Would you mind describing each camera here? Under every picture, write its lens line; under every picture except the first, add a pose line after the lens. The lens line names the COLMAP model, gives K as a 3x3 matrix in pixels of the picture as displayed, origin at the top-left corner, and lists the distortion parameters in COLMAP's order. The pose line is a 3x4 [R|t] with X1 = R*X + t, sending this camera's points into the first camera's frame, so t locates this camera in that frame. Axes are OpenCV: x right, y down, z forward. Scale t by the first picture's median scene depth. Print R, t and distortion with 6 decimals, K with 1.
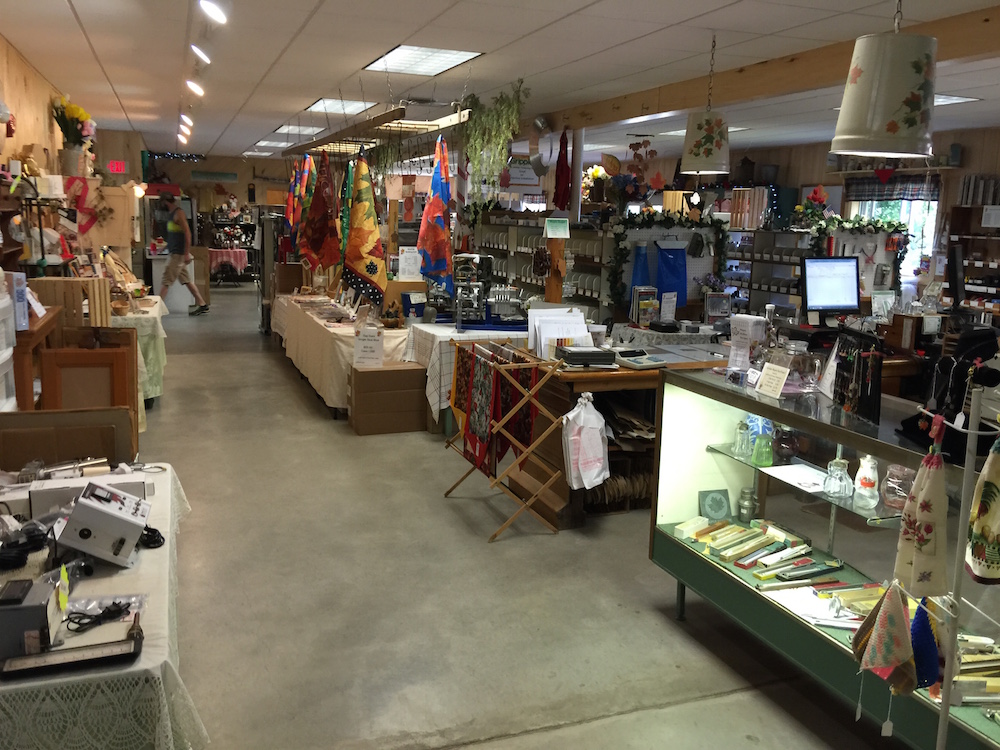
lens RADIAL K [[855.7, 0, 499.7], [0, 855.7, 360.3], [0, 0, 1]] dist [0.072764, -0.156318]
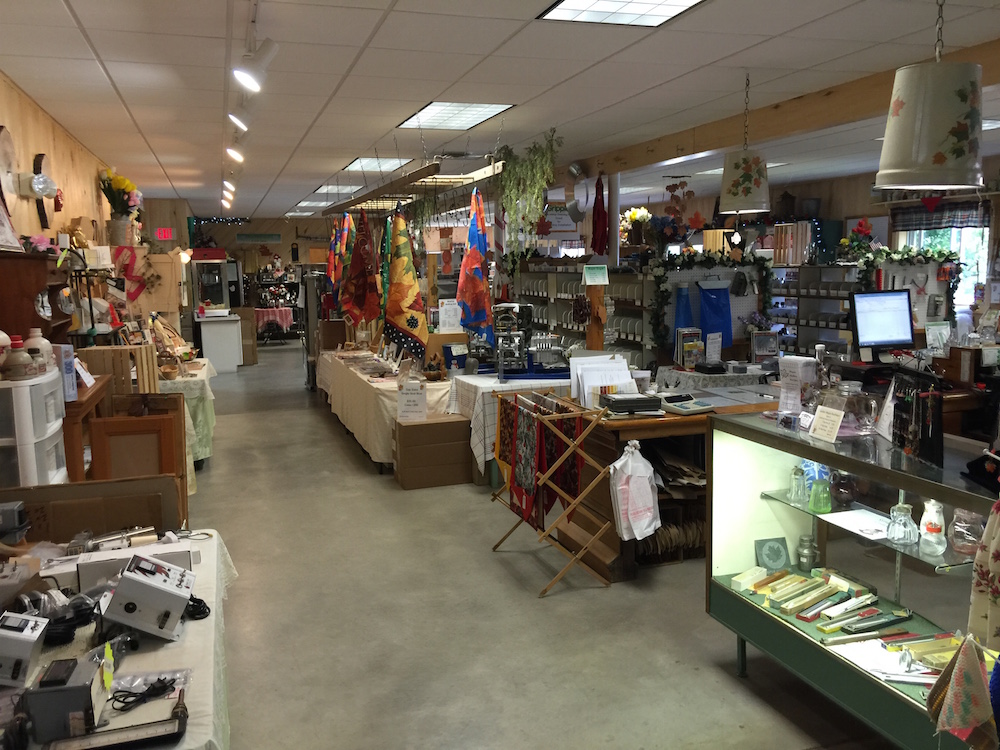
lens RADIAL K [[856.0, 0, 494.4], [0, 856.0, 373.5], [0, 0, 1]] dist [0.069584, -0.143113]
pose [[0.997517, -0.040654, -0.057500, 0.002442], [0.038424, 0.998485, -0.039377, -0.005060], [0.059013, 0.037070, 0.997569, 0.008342]]
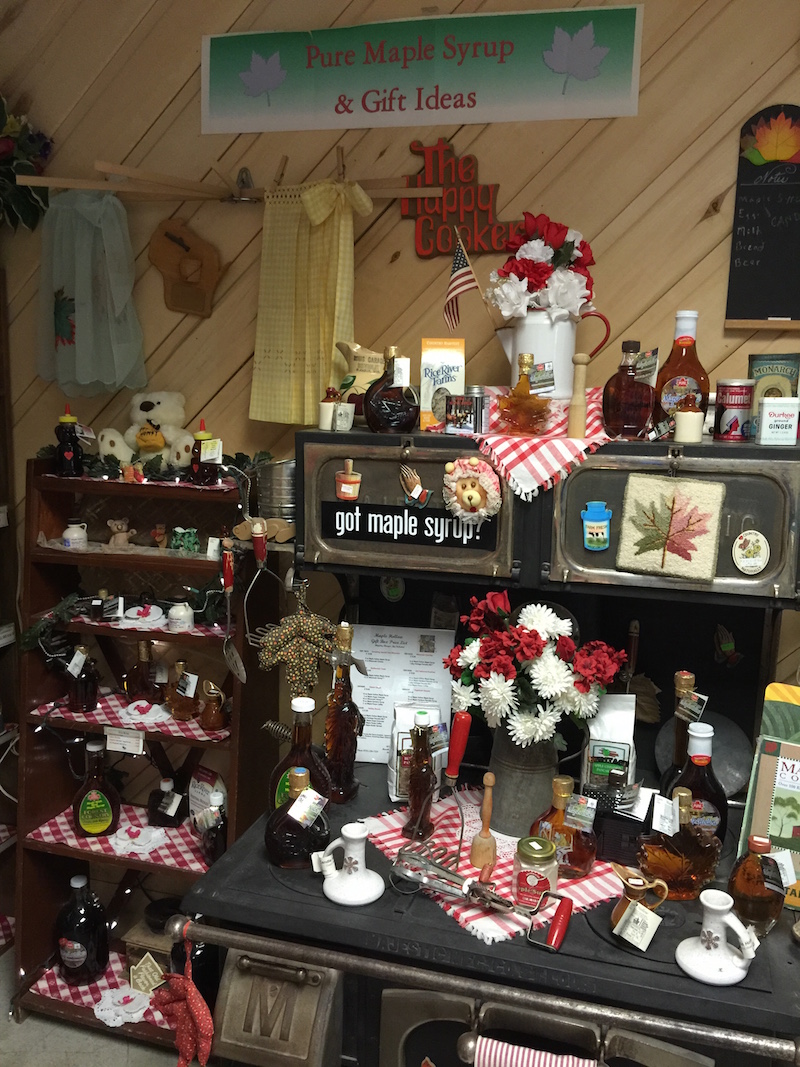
lens RADIAL K [[913.4, 0, 400.0], [0, 913.4, 533.5], [0, 0, 1]] dist [0.069584, -0.143113]
pose [[0.799543, 0.088088, -0.594114, -0.883456], [-0.105760, 0.994379, 0.005105, -0.537877], [0.591224, 0.058752, 0.804365, 3.072701]]
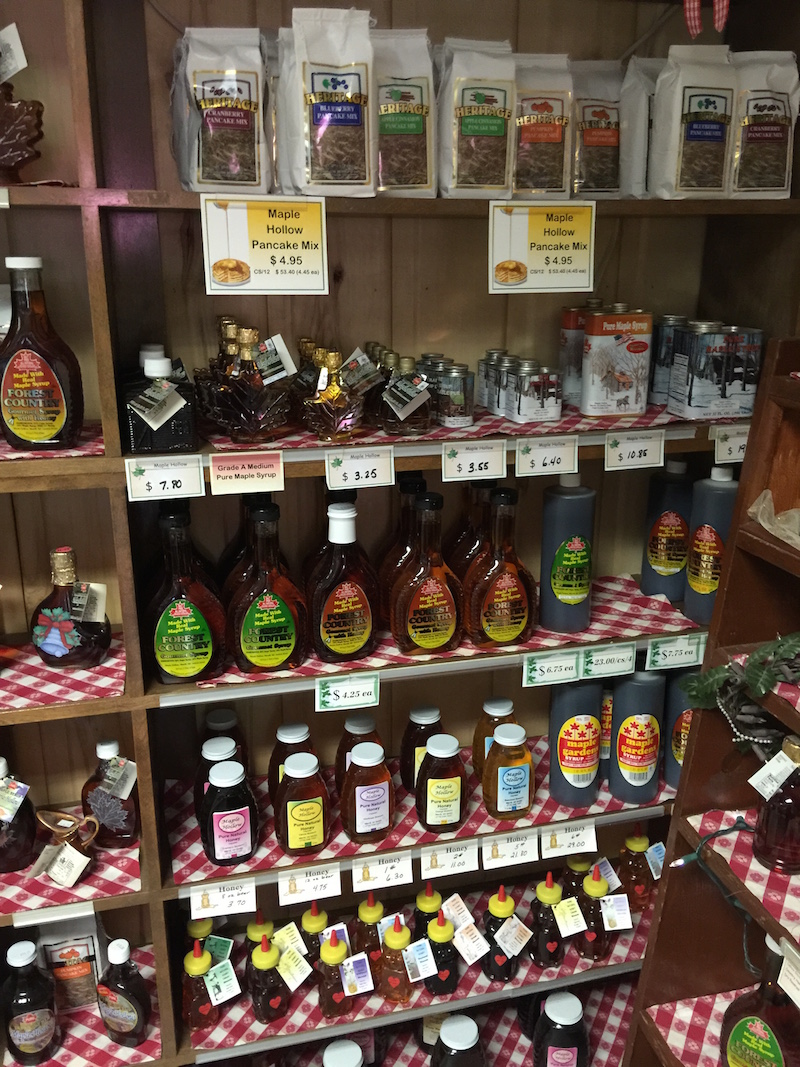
lens RADIAL K [[913.4, 0, 400.0], [0, 913.4, 533.5], [0, 0, 1]] dist [0.069584, -0.143113]
pose [[-0.108859, 0.278153, -0.954348, -1.023065], [-0.166501, 0.941389, 0.293368, -0.552209], [0.980014, 0.190836, -0.056166, 3.211368]]
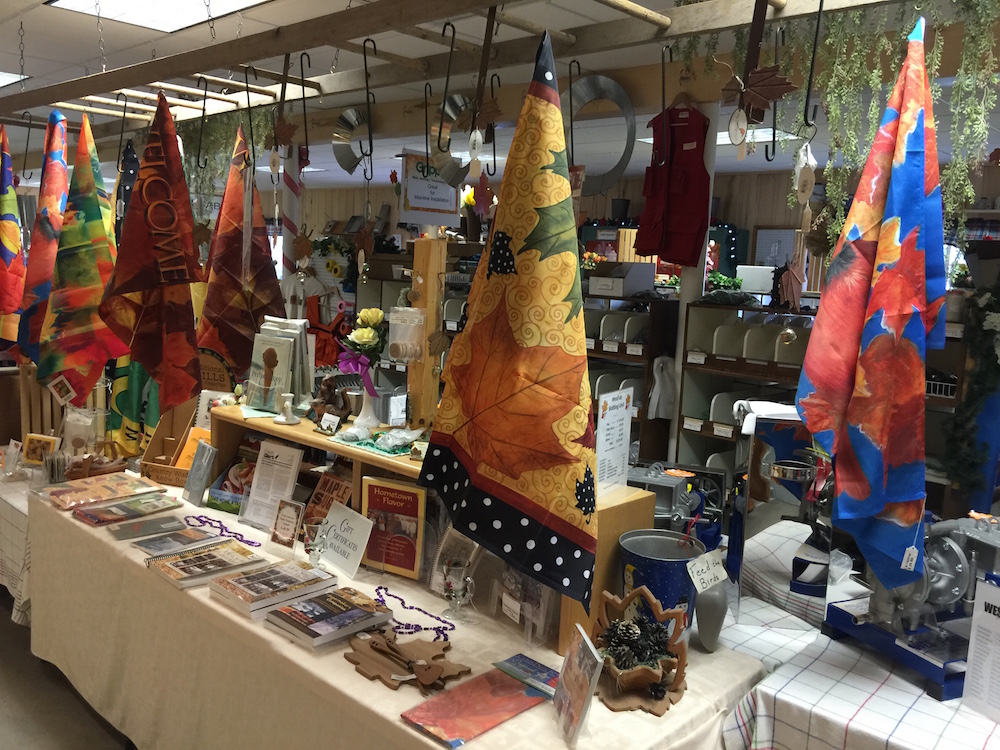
lens RADIAL K [[856.0, 0, 494.4], [0, 856.0, 373.5], [0, 0, 1]] dist [0.069584, -0.143113]
pose [[0.902320, -0.038512, 0.429344, -0.363903], [0.047756, 0.998801, -0.010773, -0.178344], [-0.428414, 0.030224, 0.903077, 0.944299]]
